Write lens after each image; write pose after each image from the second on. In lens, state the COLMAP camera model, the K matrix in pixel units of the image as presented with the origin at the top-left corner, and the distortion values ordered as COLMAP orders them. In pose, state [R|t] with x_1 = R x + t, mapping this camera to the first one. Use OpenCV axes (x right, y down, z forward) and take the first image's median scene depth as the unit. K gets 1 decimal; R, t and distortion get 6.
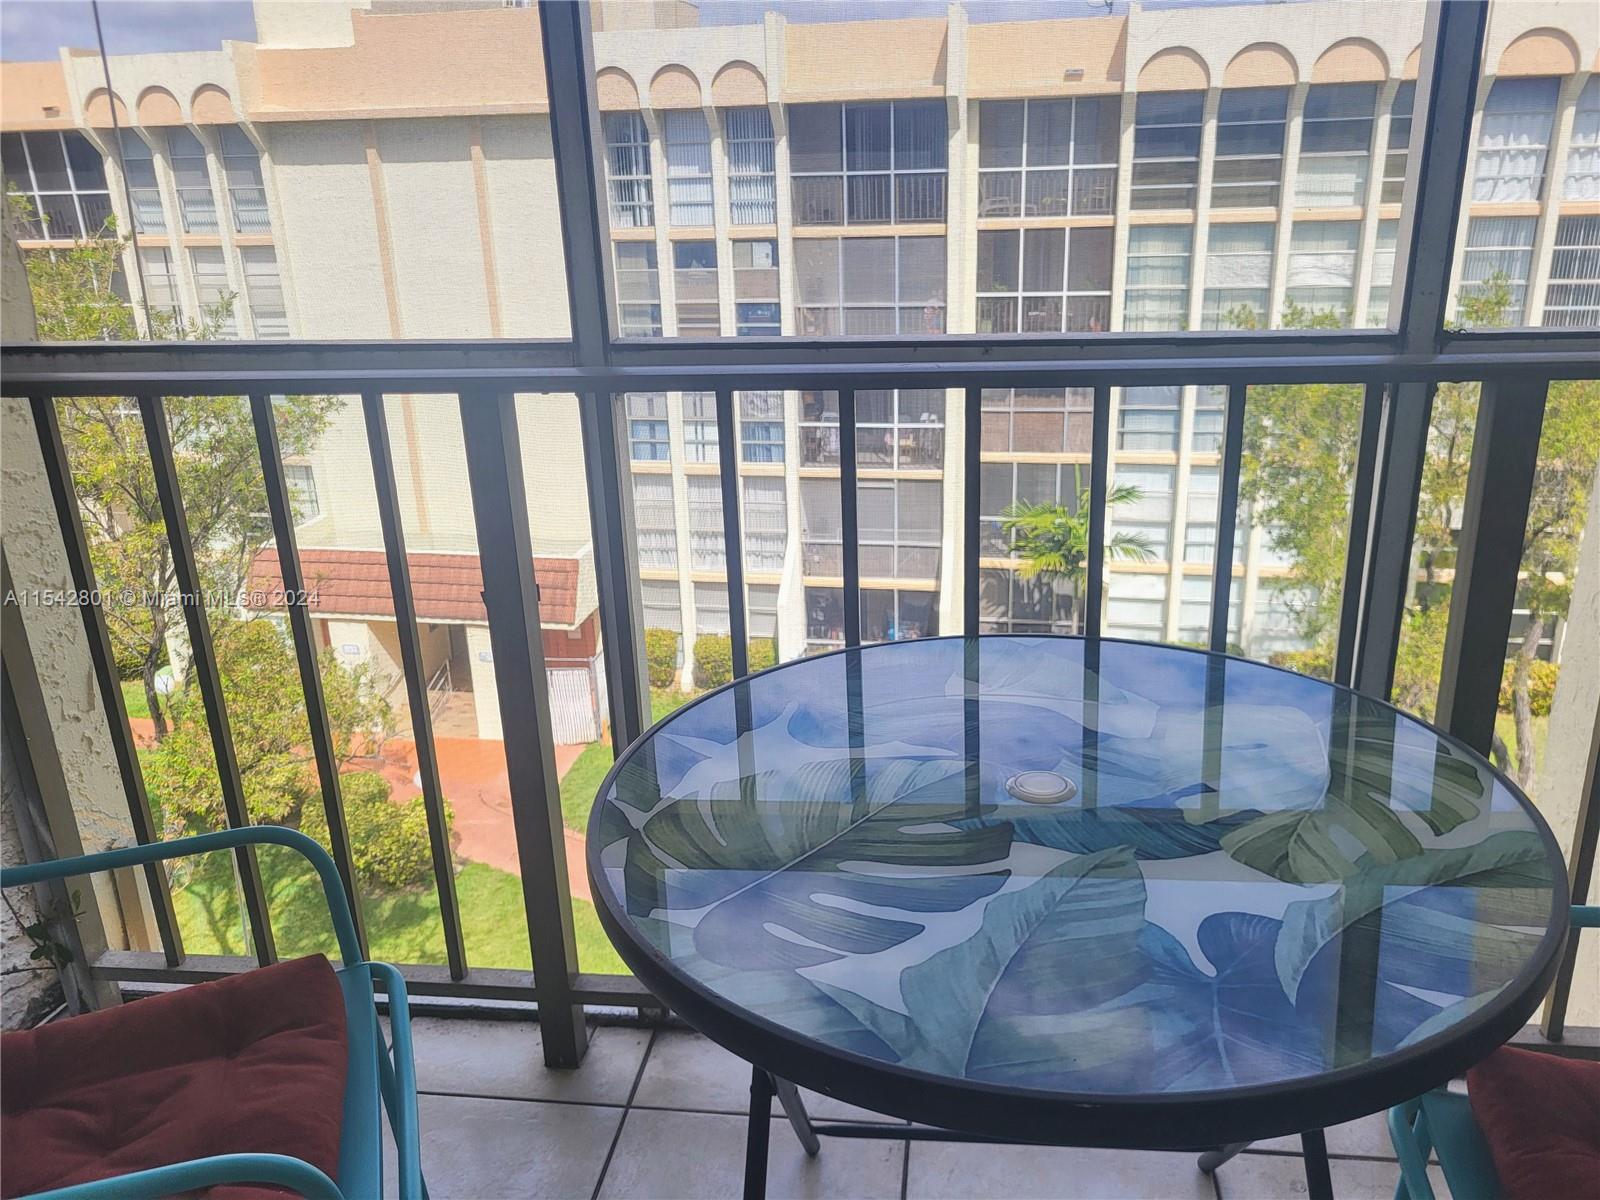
lens RADIAL K [[1226.6, 0, 800.0], [0, 1226.6, 600.0], [0, 0, 1]] dist [0.000734, -0.001020]
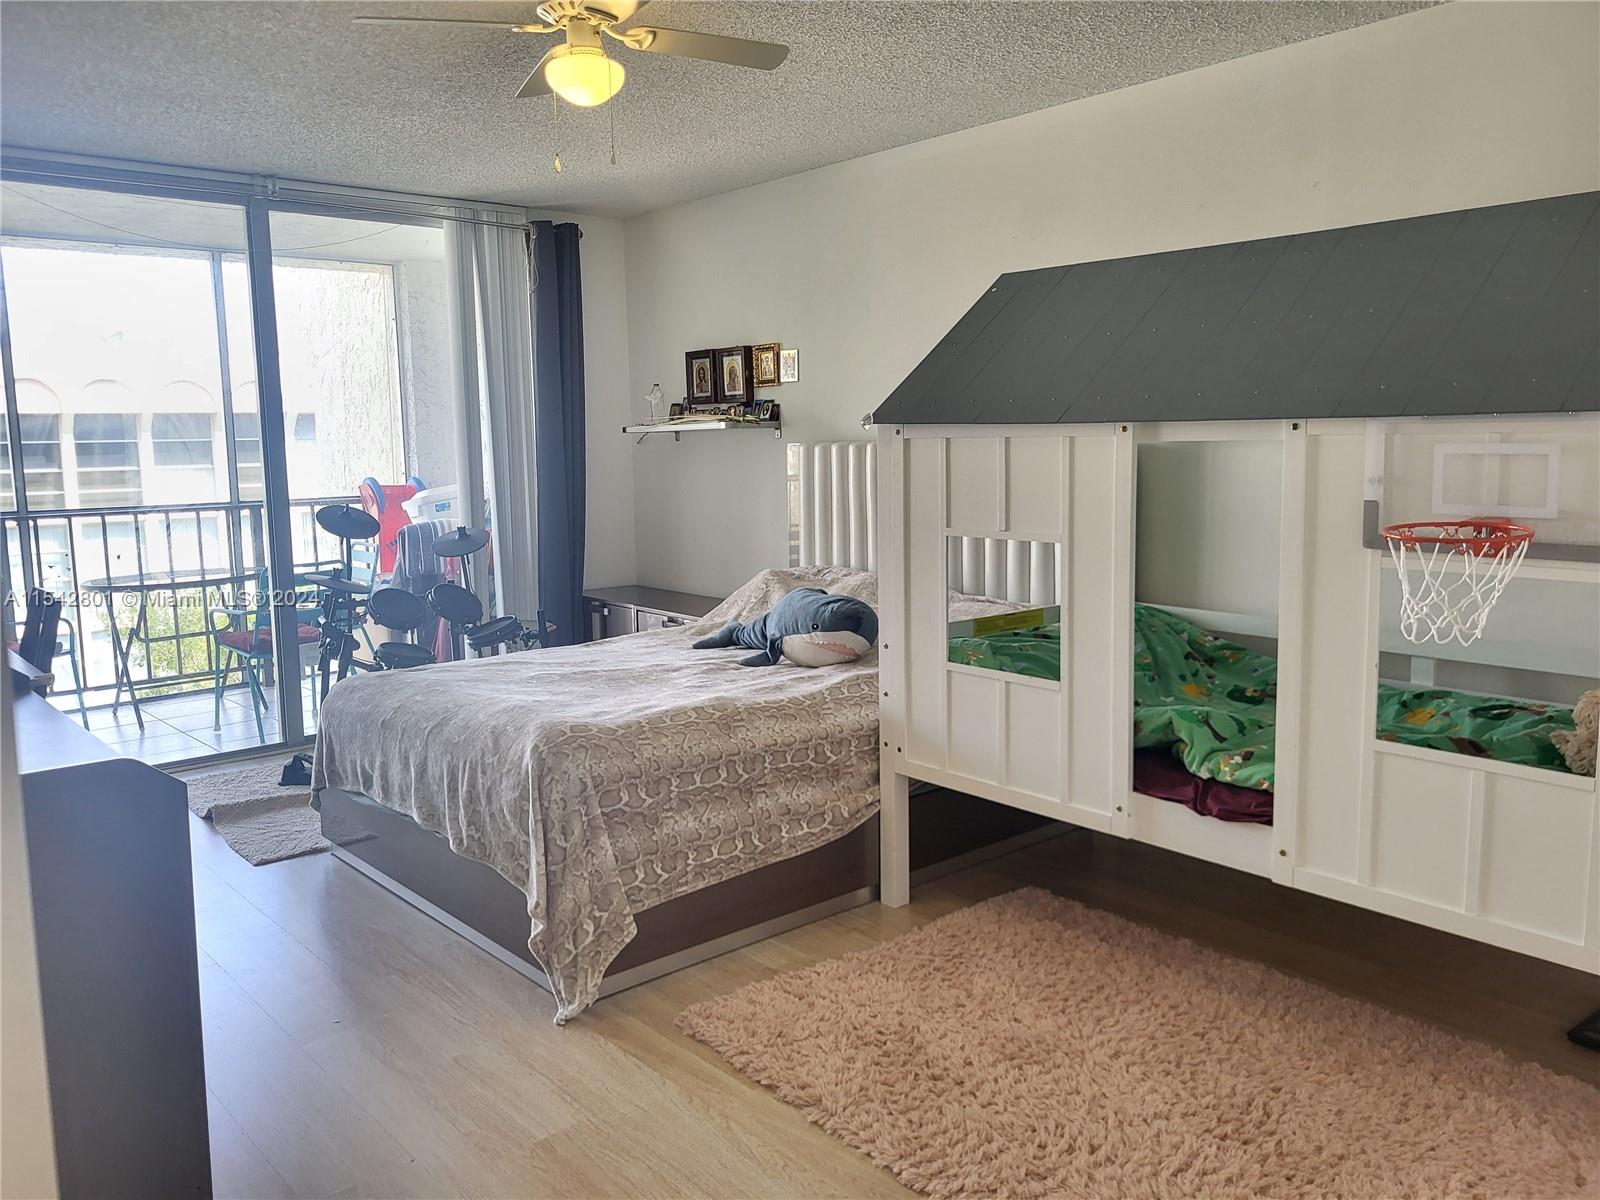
lens RADIAL K [[1226.6, 0, 800.0], [0, 1226.6, 600.0], [0, 0, 1]] dist [0.000734, -0.001020]
pose [[0.656842, -0.075101, 0.750279, -0.322969], [0.252009, 0.959675, -0.124564, 0.255057], [-0.710669, 0.270896, 0.649281, -0.690589]]
